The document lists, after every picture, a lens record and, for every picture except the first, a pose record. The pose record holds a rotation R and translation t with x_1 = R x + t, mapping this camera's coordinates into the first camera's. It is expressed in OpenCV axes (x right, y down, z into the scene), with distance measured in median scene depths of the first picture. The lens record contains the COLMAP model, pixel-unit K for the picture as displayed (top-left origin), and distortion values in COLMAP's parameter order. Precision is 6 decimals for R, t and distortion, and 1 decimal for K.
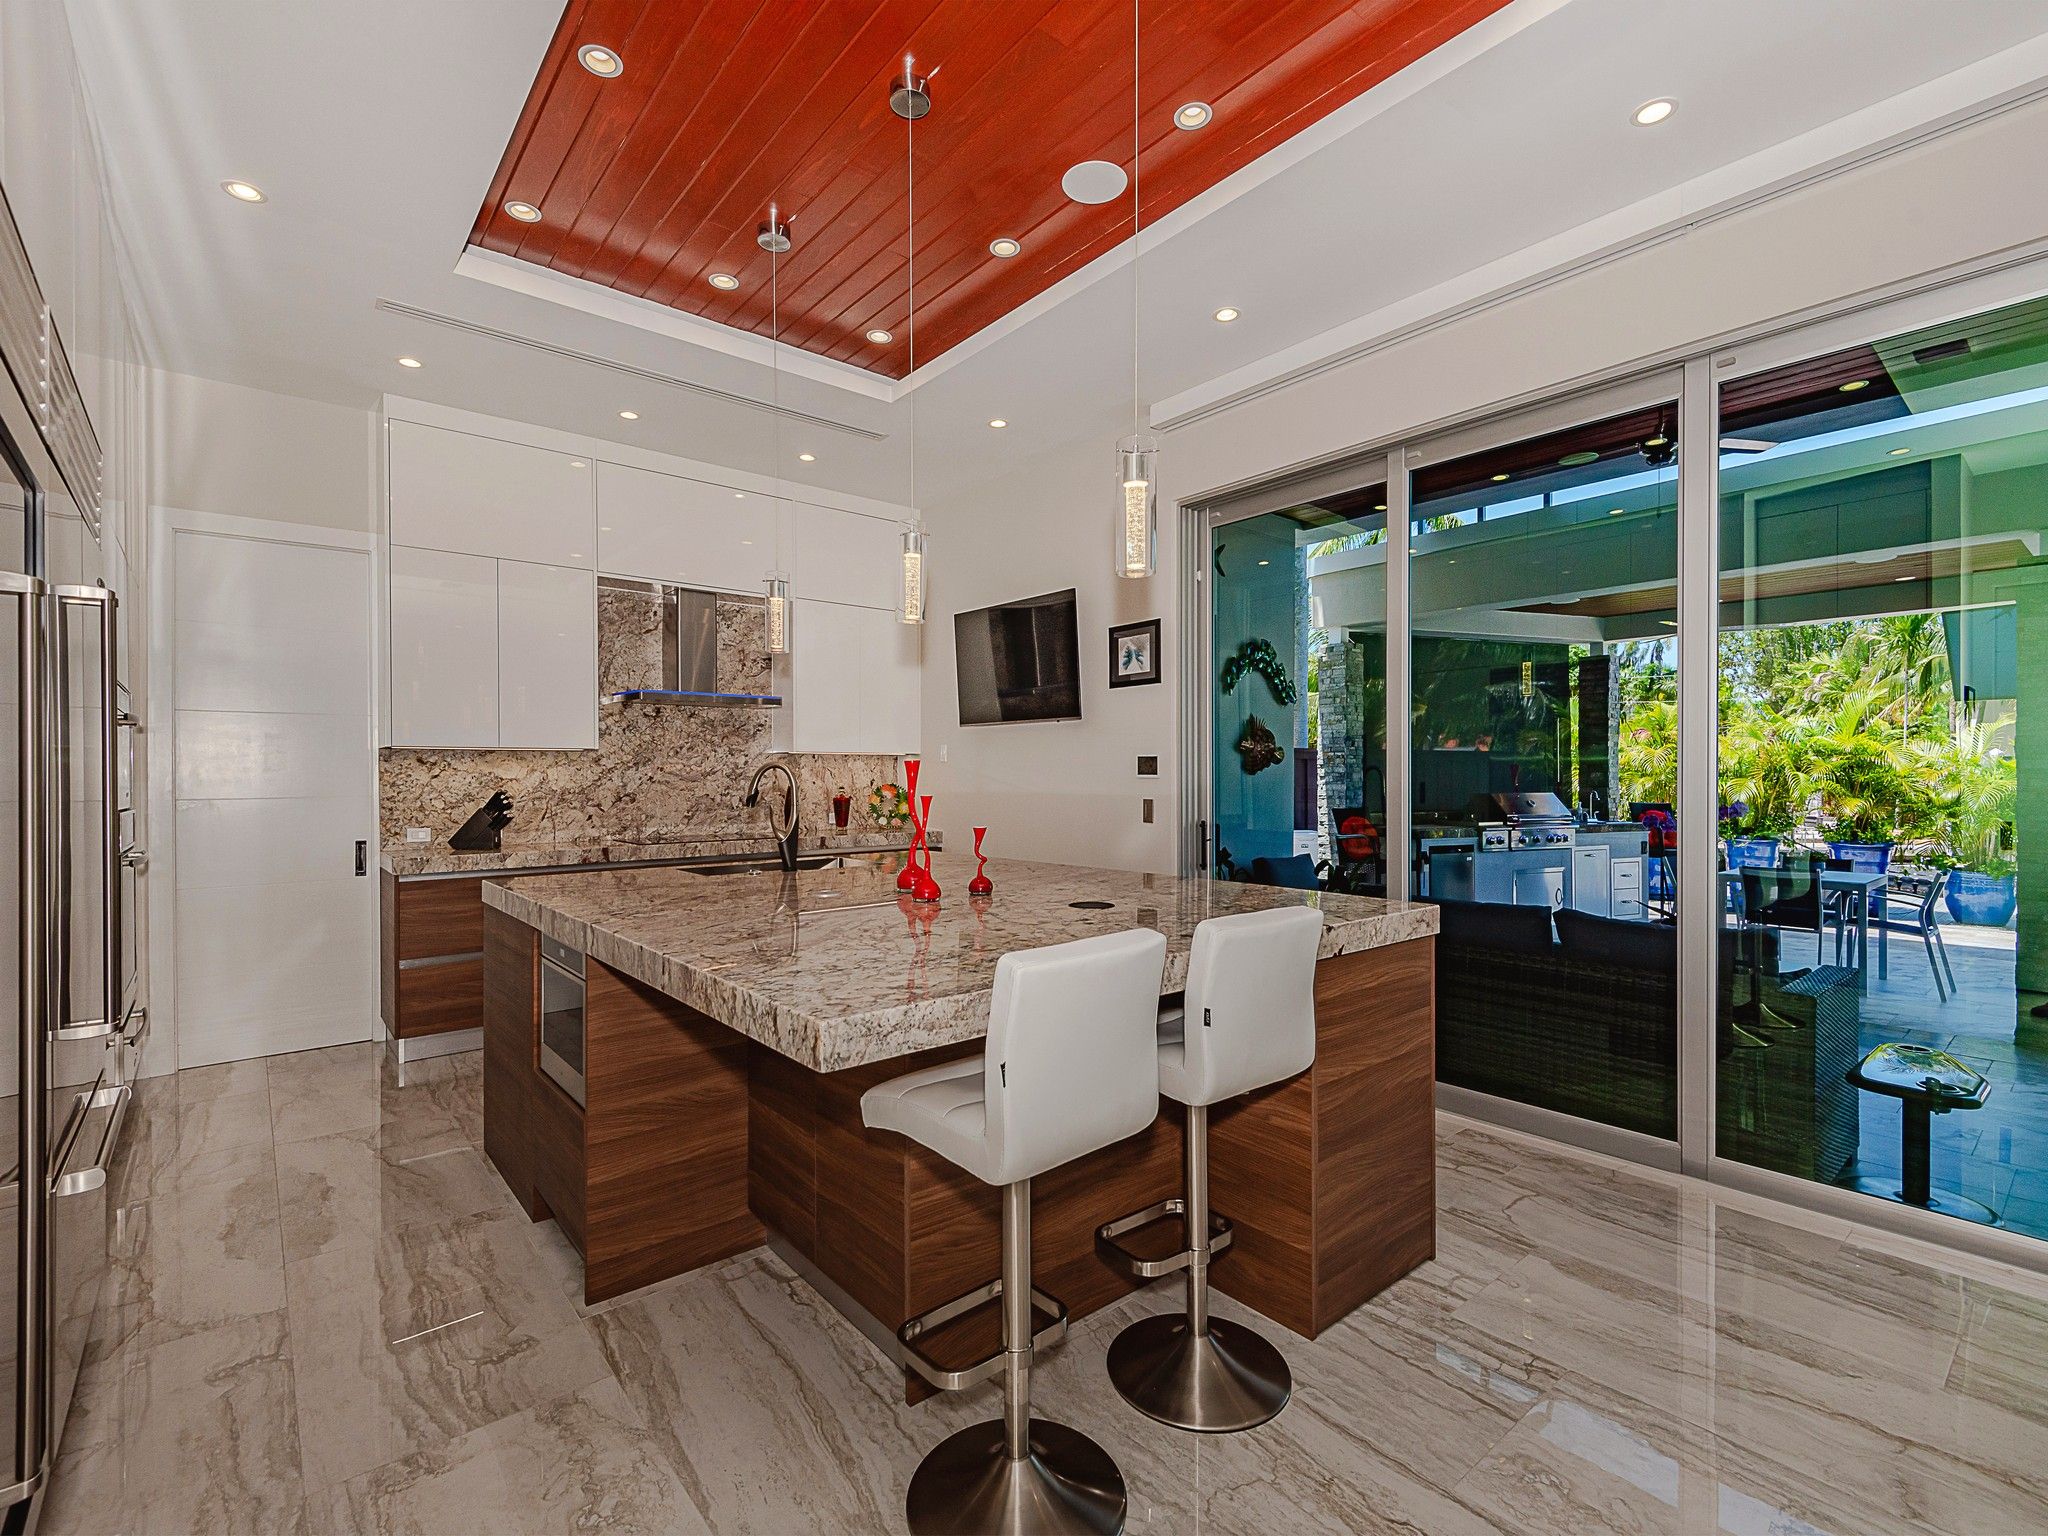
lens RADIAL K [[937.7, 0, 1024.0], [0, 937.7, 768.0], [0, 0, 1]] dist [-0.000826, -0.000028]
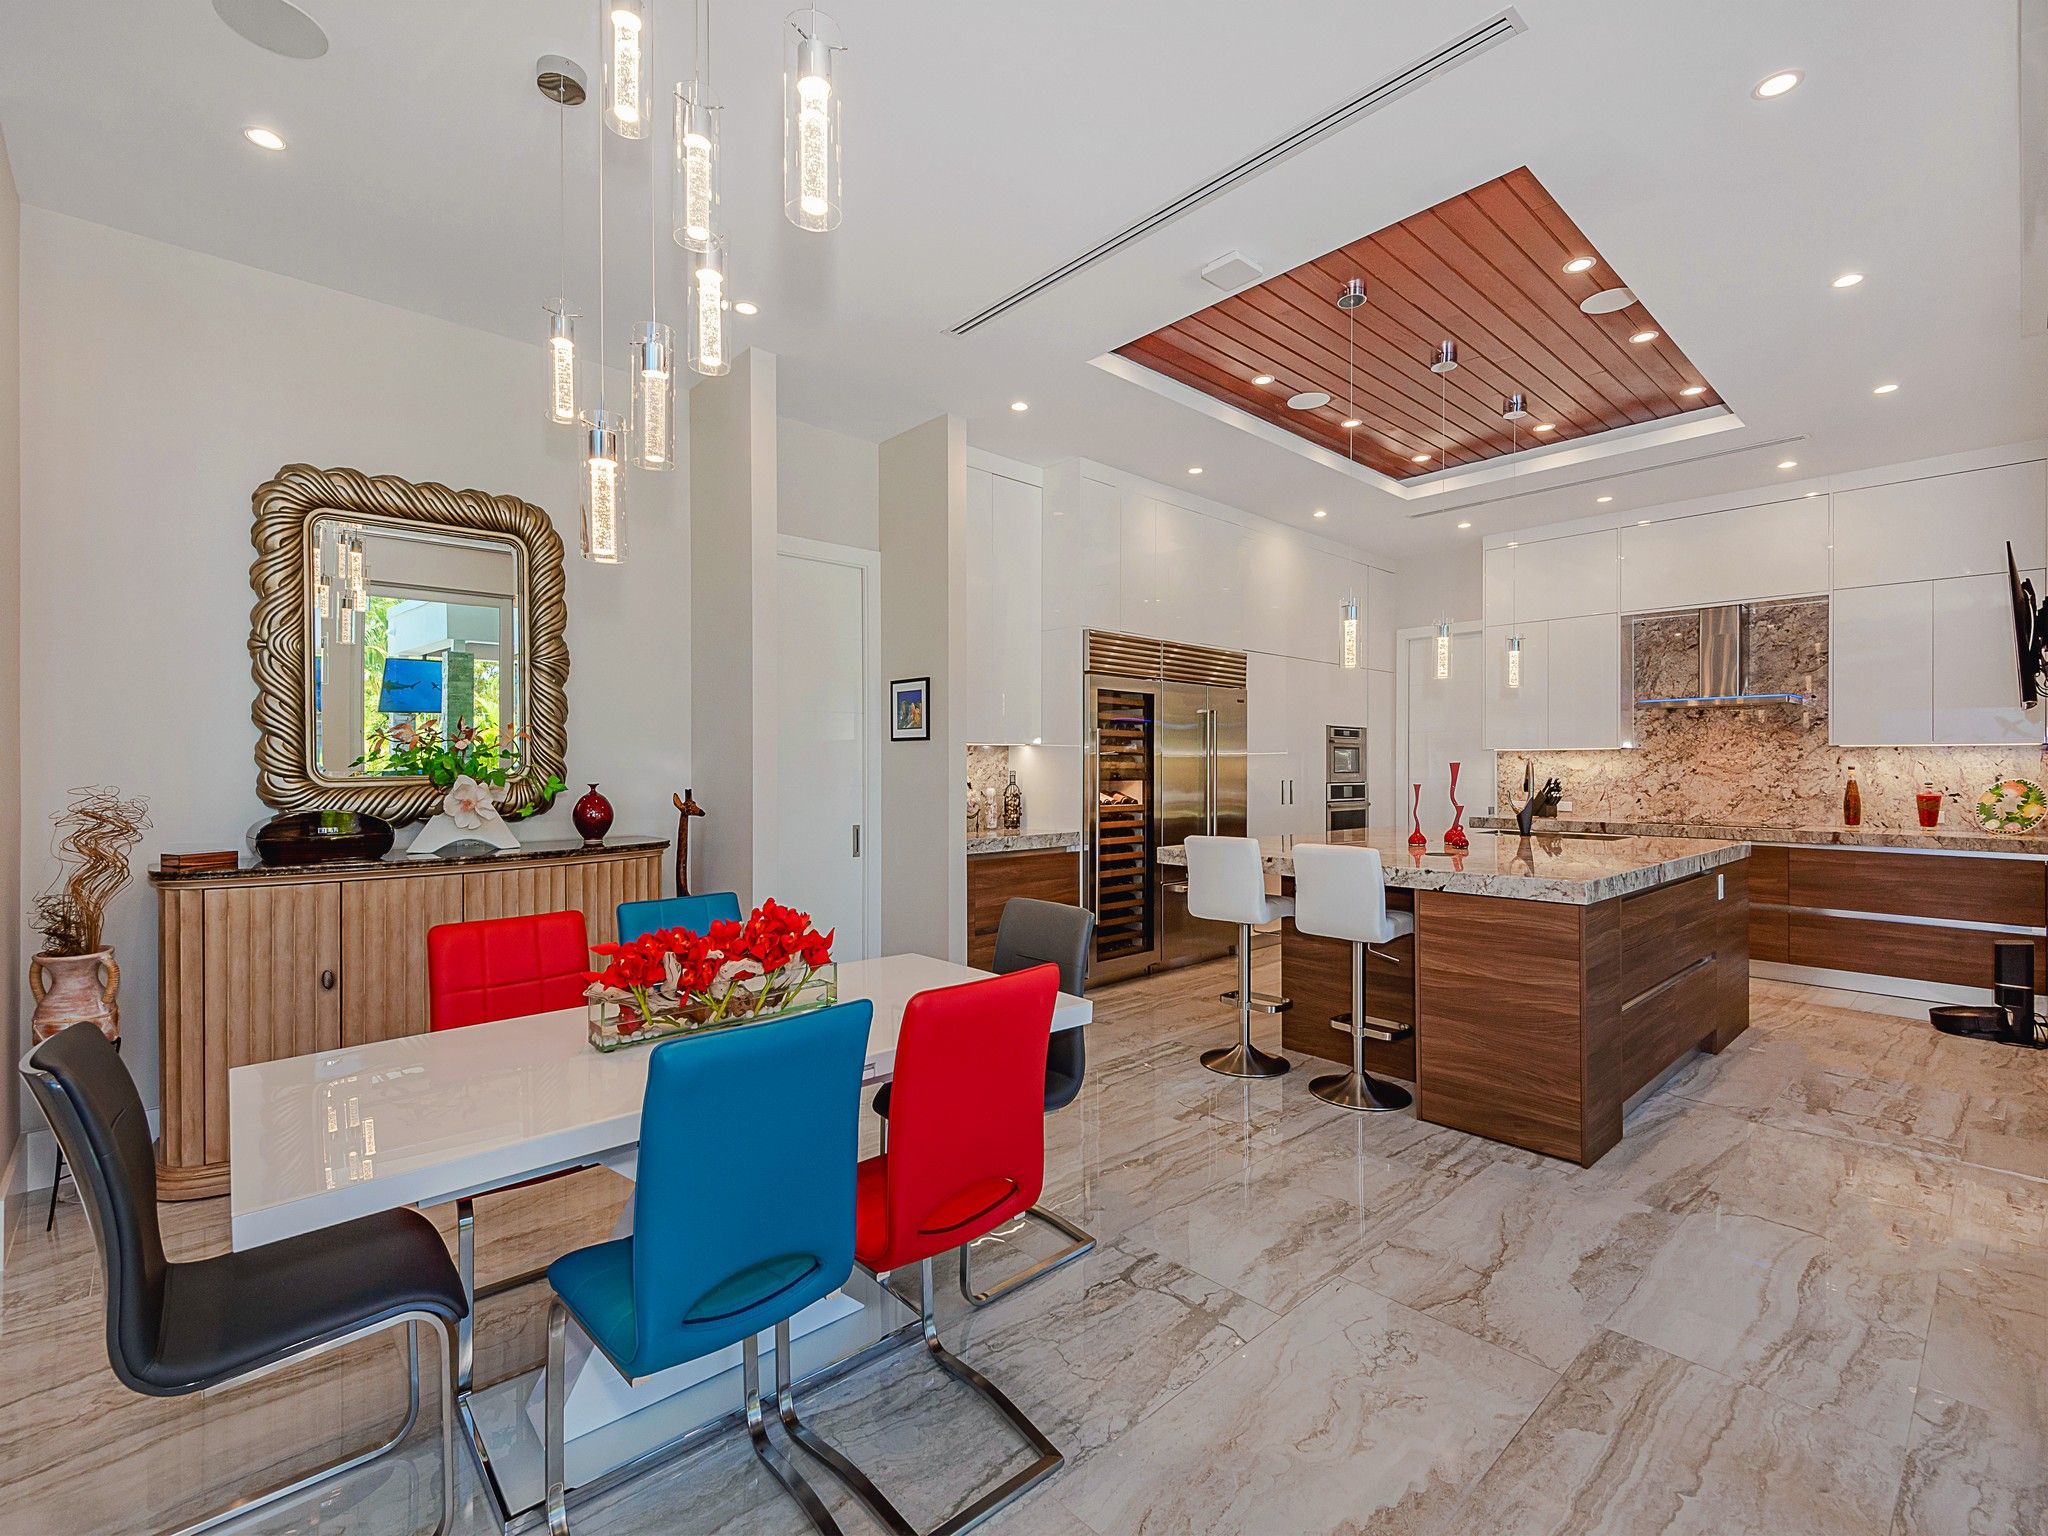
lens RADIAL K [[959.4, 0, 1024.0], [0, 959.4, 768.0], [0, 0, 1]] dist [0.002637, 0.000109]
pose [[0.053992, 0.009071, -0.998500, 0.791784], [0.006811, 0.999932, 0.009452, -0.009690], [0.998518, -0.007311, 0.053926, 0.094026]]
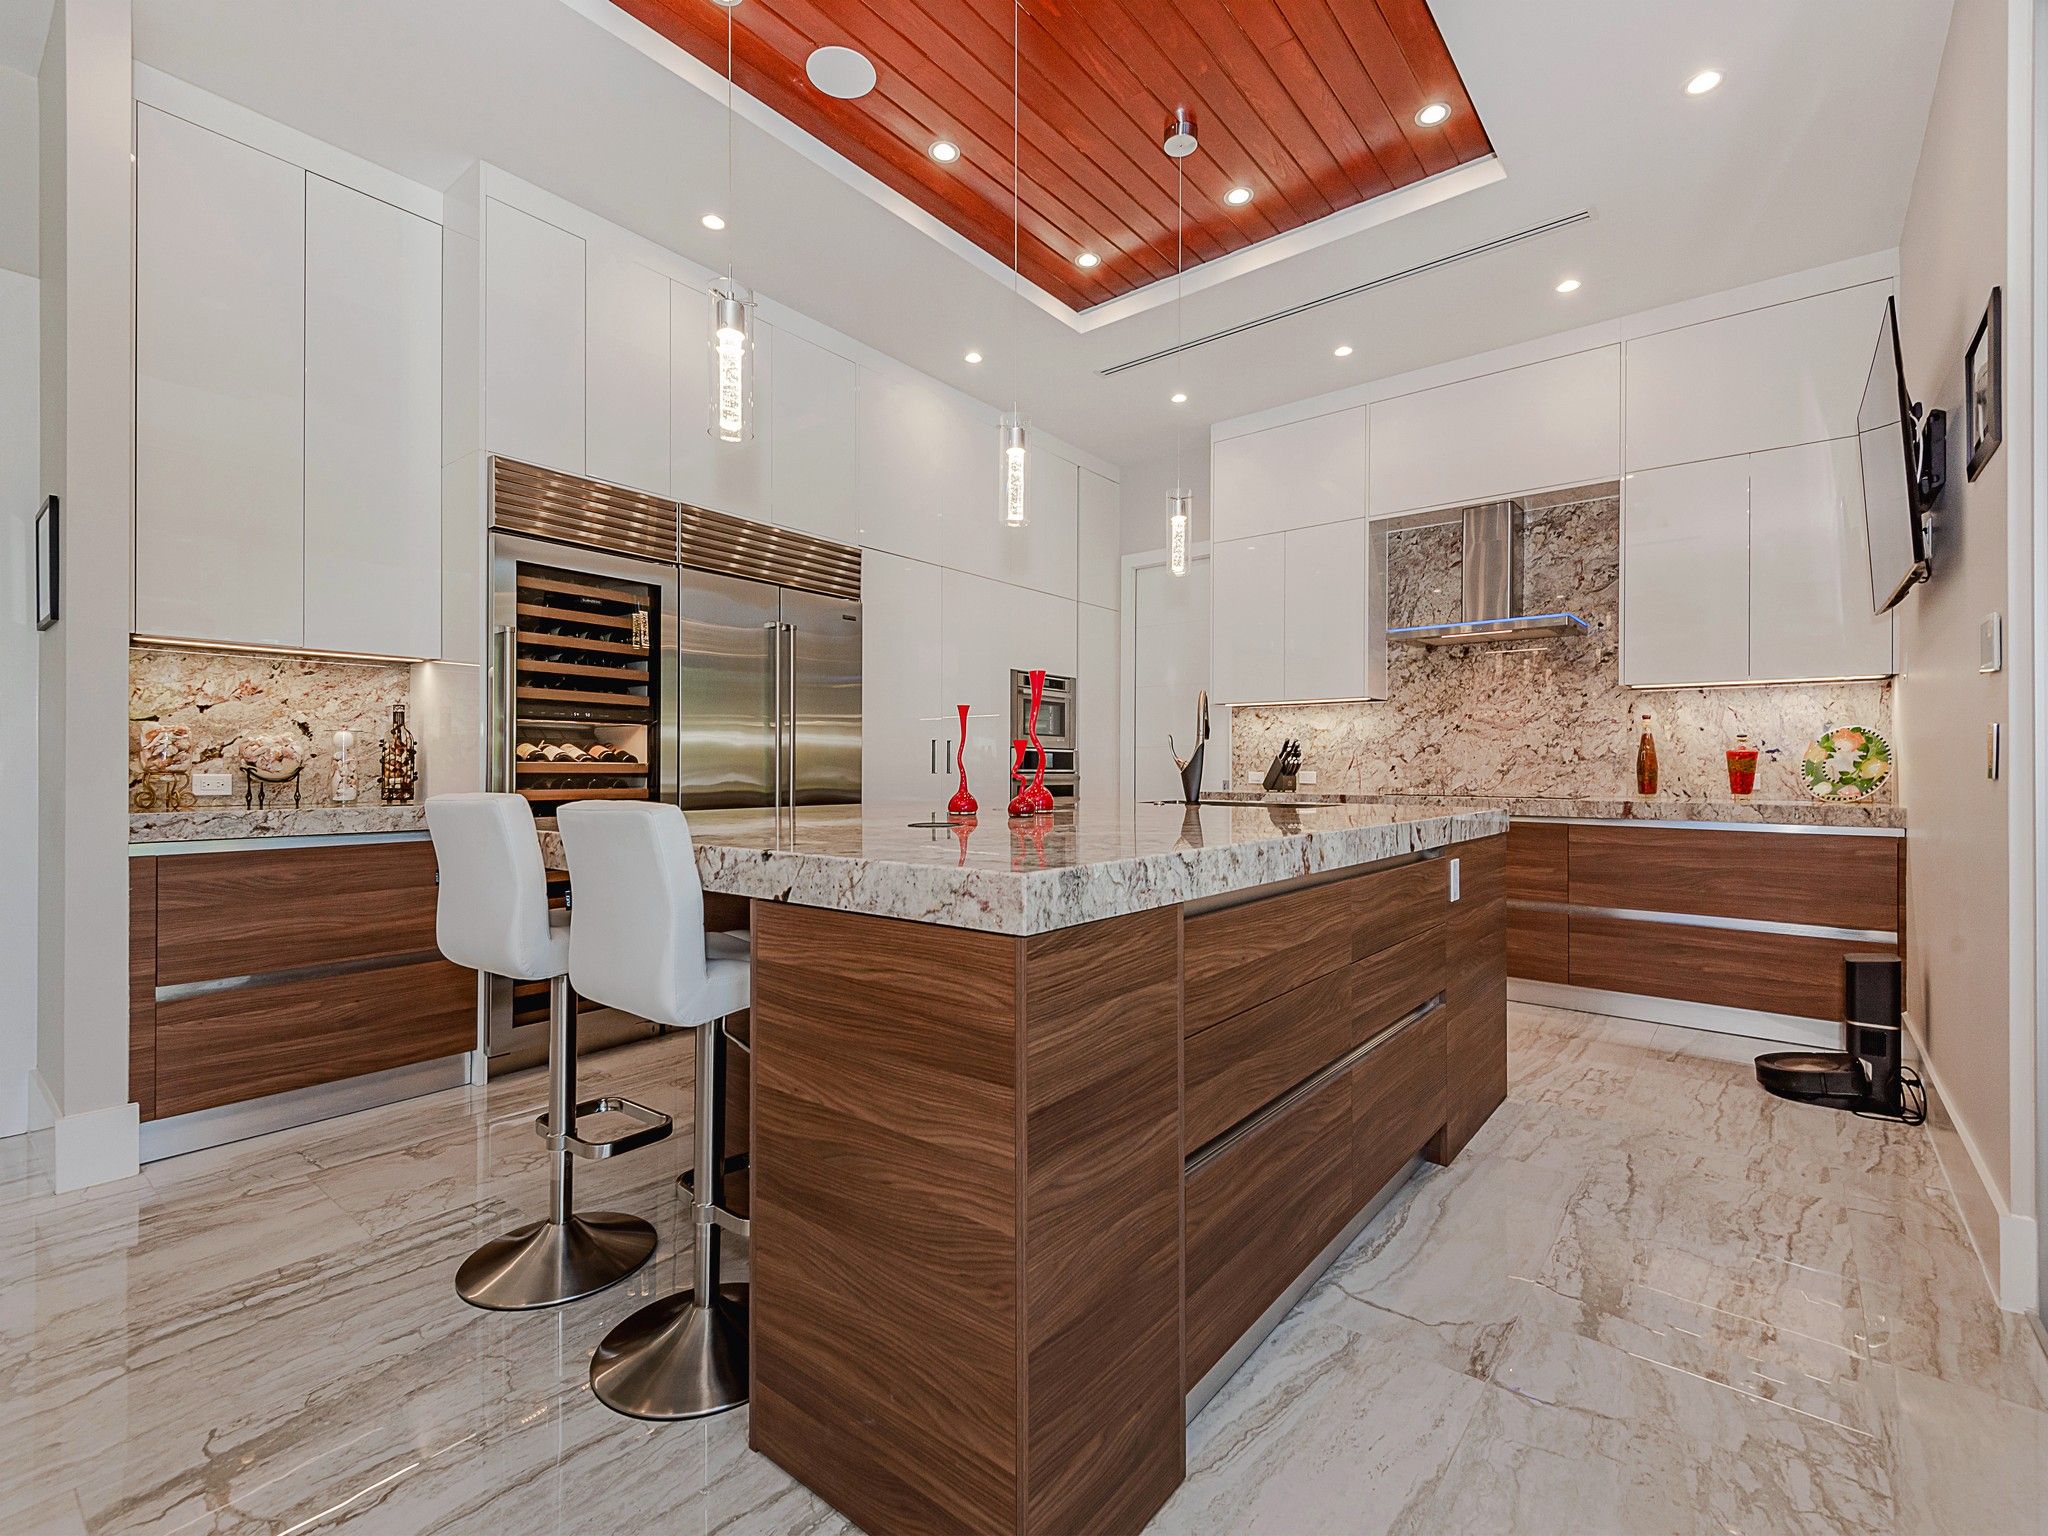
lens RADIAL K [[946.1, 0, 1053.0], [0, 946.1, 765.7], [0, 0, 1]] dist [0.059676, -0.031335]
pose [[0.216712, 0.004999, -0.976223, 0.426784], [0.002674, 0.999980, 0.005714, 0.043327], [0.976232, -0.003849, 0.216695, 0.436443]]
